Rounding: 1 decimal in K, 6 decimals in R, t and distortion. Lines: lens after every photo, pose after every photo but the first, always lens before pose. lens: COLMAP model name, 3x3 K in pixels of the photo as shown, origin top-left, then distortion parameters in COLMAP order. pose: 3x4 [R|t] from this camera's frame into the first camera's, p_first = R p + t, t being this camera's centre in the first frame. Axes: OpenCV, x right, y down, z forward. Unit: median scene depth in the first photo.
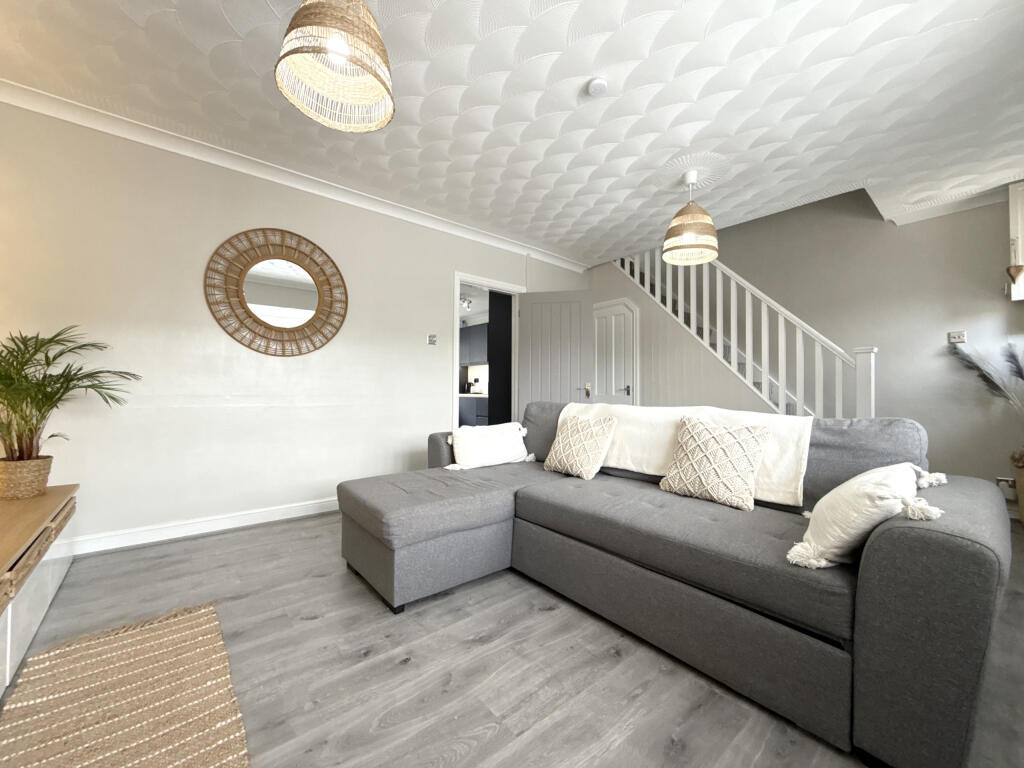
lens RADIAL K [[407.7, 0, 508.2], [0, 407.7, 383.6], [0, 0, 1]] dist [-0.000447, -0.000088]
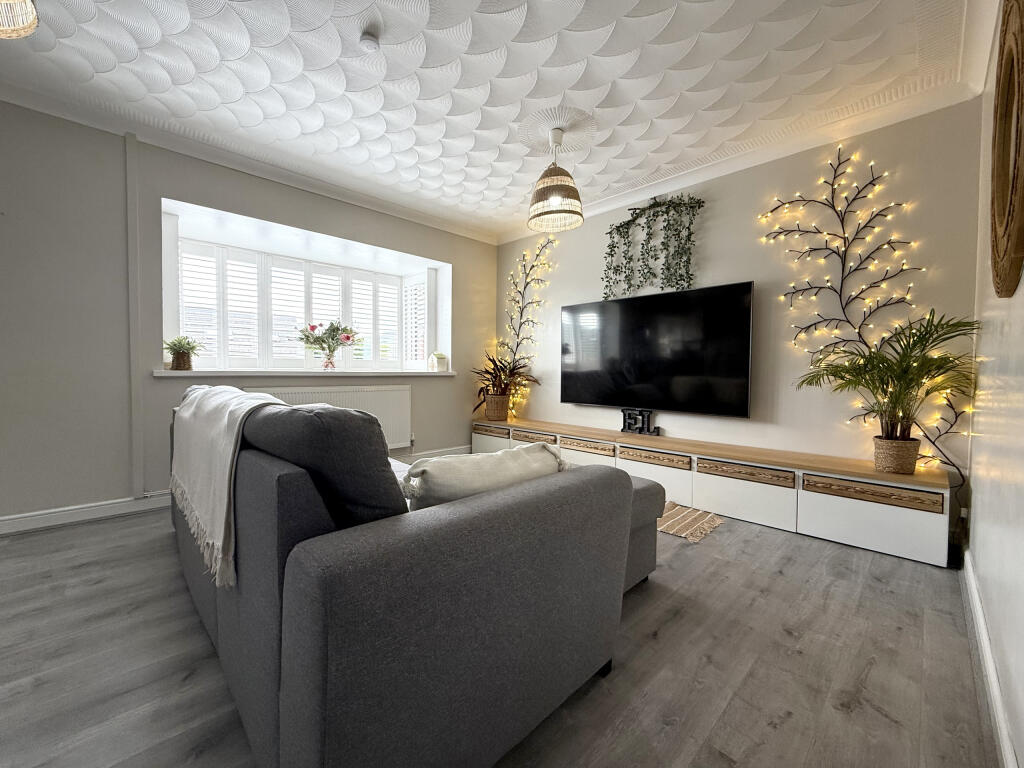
lens RADIAL K [[407.3, 0, 508.2], [0, 407.3, 382.3], [0, 0, 1]] dist [0.000050, -0.000010]
pose [[-0.997490, -0.016517, -0.068854, -0.043321], [-0.017174, 0.999812, 0.008960, 0.021018], [0.068693, 0.010120, -0.997587, 1.573112]]
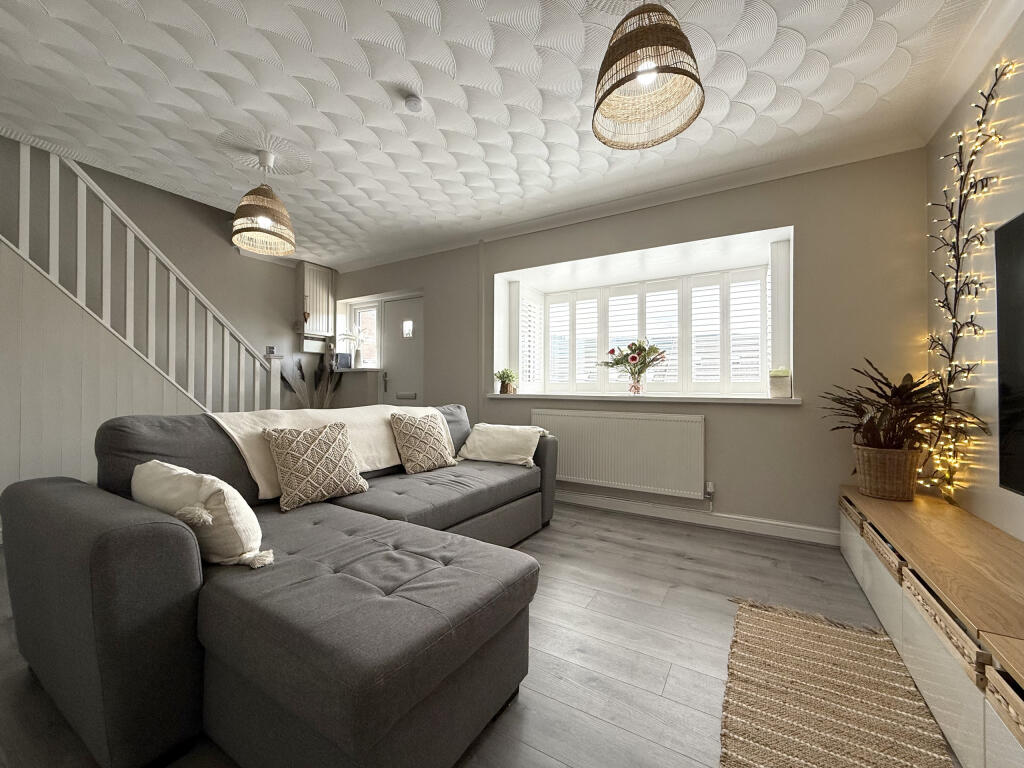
lens RADIAL K [[407.3, 0, 508.2], [0, 407.3, 382.3], [0, 0, 1]] dist [0.000050, -0.000010]
pose [[-0.322213, 0.003484, 0.946661, -0.683840], [-0.031244, 0.999409, -0.014313, -0.006584], [-0.946152, -0.034189, -0.321914, 0.875400]]
